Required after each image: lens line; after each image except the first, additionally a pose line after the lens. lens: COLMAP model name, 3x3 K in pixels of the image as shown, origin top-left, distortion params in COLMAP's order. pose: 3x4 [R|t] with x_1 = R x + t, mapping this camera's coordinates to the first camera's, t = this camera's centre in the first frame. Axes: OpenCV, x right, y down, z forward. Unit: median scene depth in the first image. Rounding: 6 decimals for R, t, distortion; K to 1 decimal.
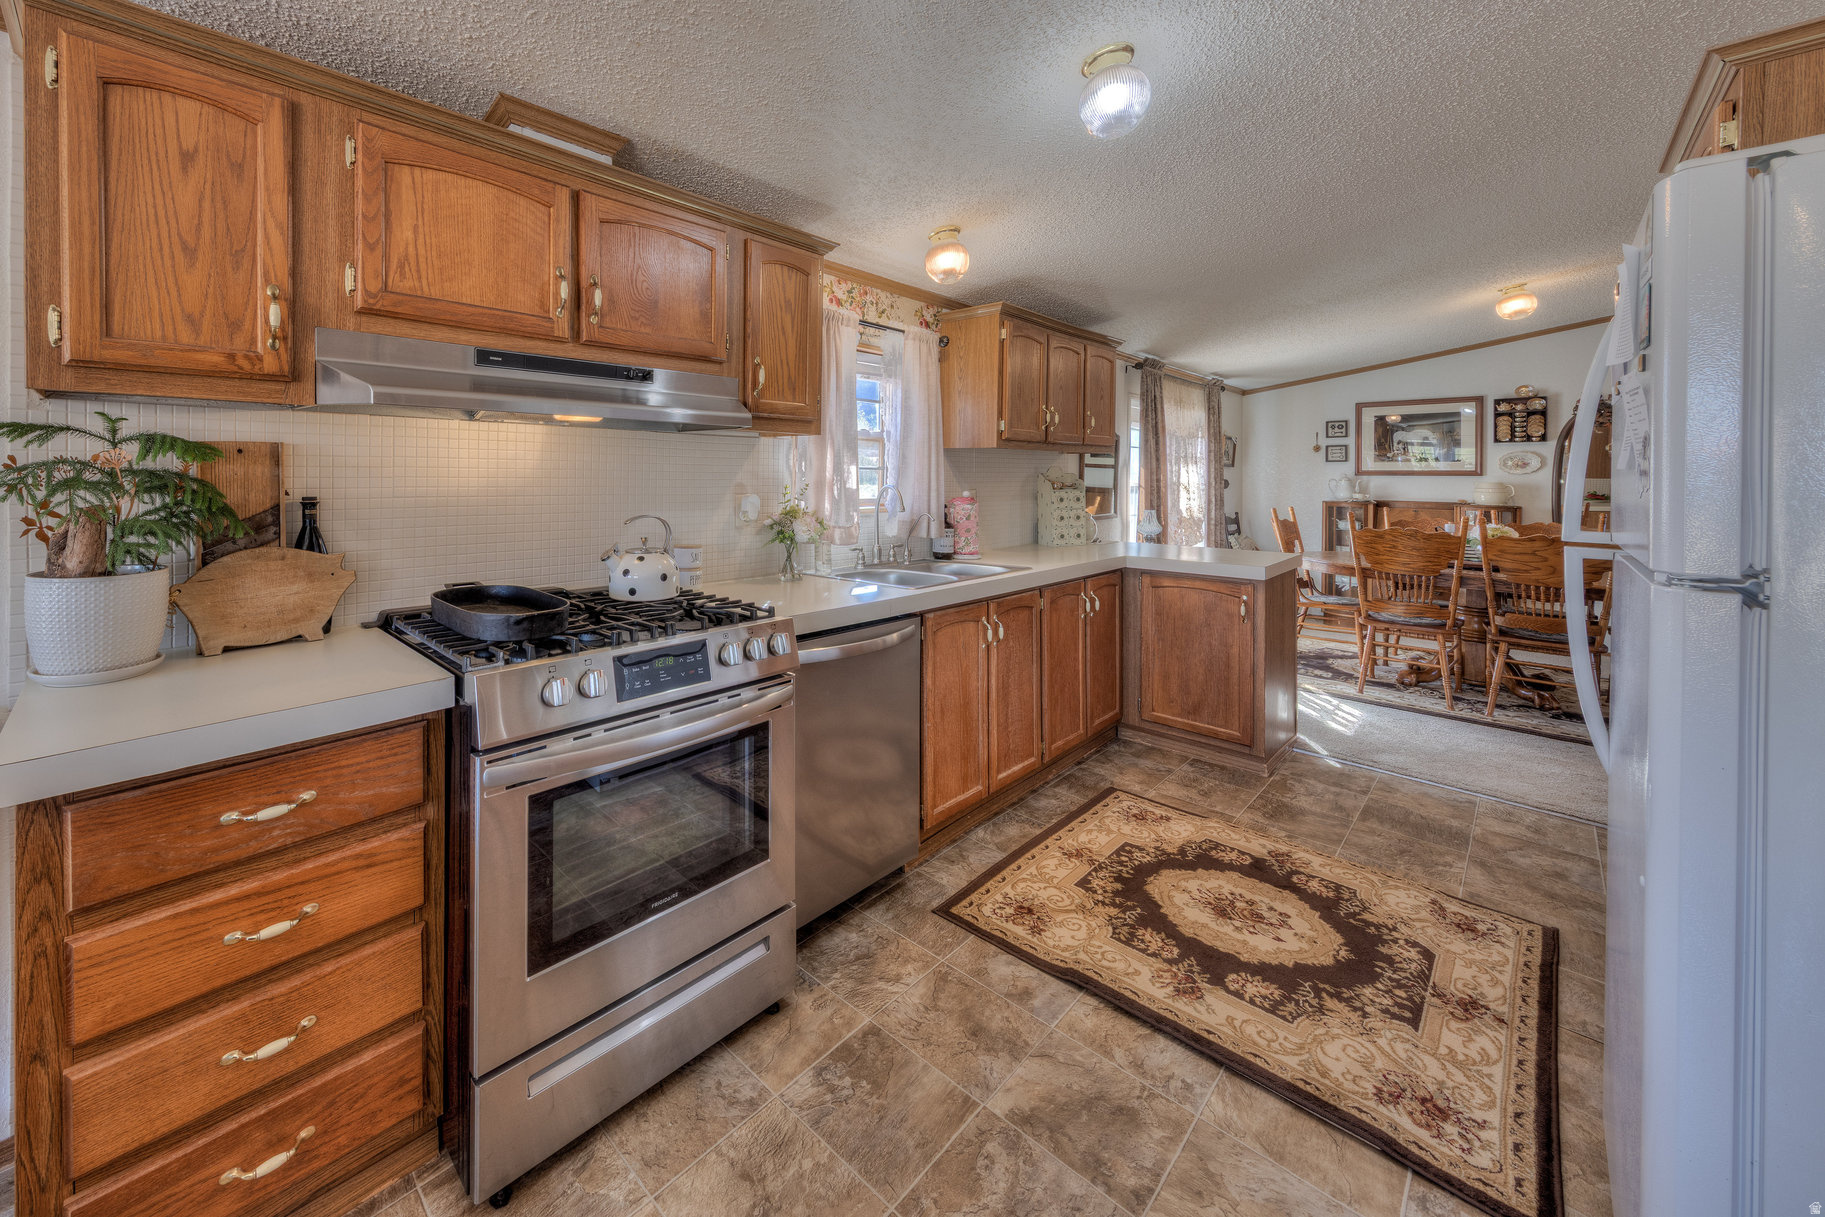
lens RADIAL K [[692.8, 0, 789.7], [0, 692.8, 474.7], [0, 0, 1]] dist [0.002723, -0.000246]
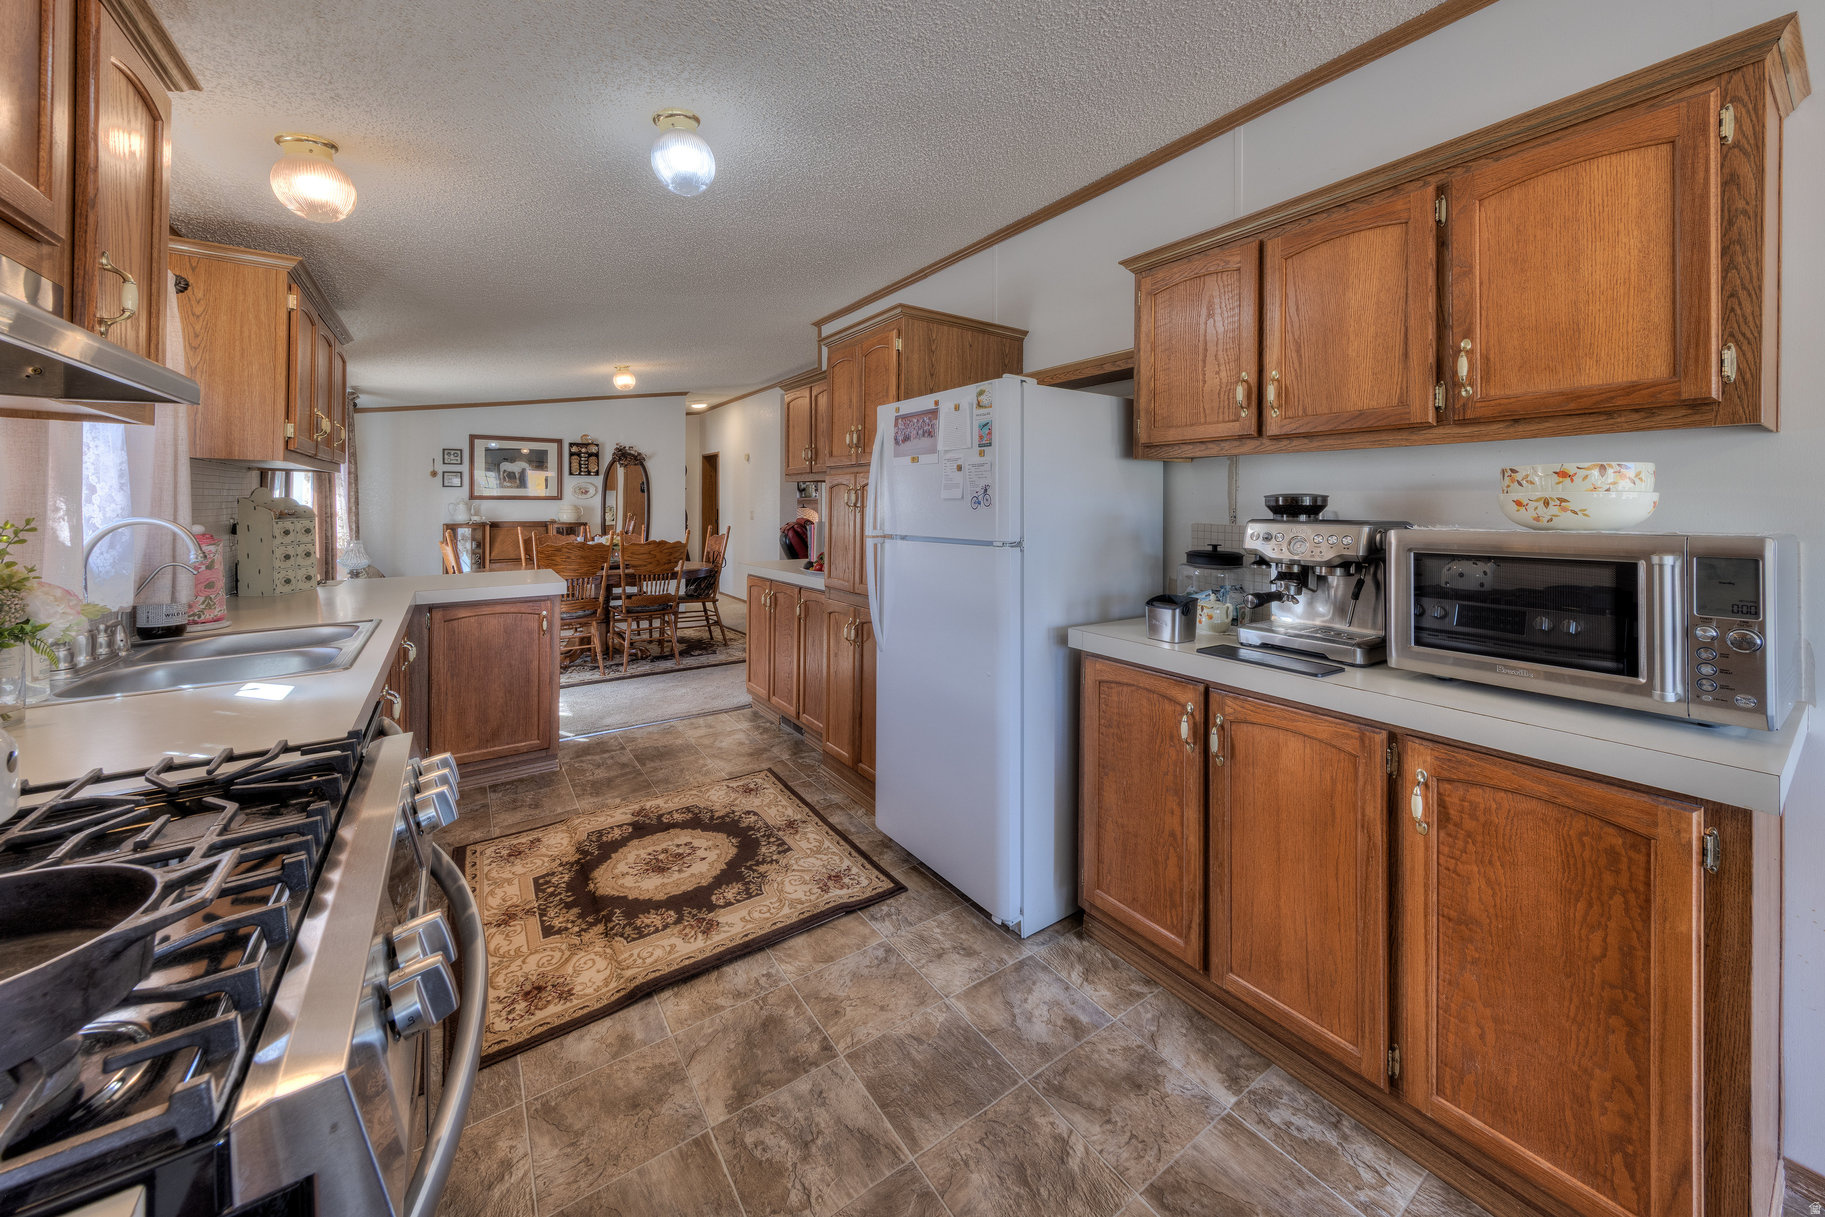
lens RADIAL K [[666.5, 0, 936.0], [0, 666.5, 500.5], [0, 0, 1]] dist [0.001237, -0.000399]
pose [[0.123283, -0.001079, 0.992371, -0.384714], [-0.001610, 0.999998, 0.001287, -0.001065], [-0.992370, -0.001756, 0.123281, 0.337903]]
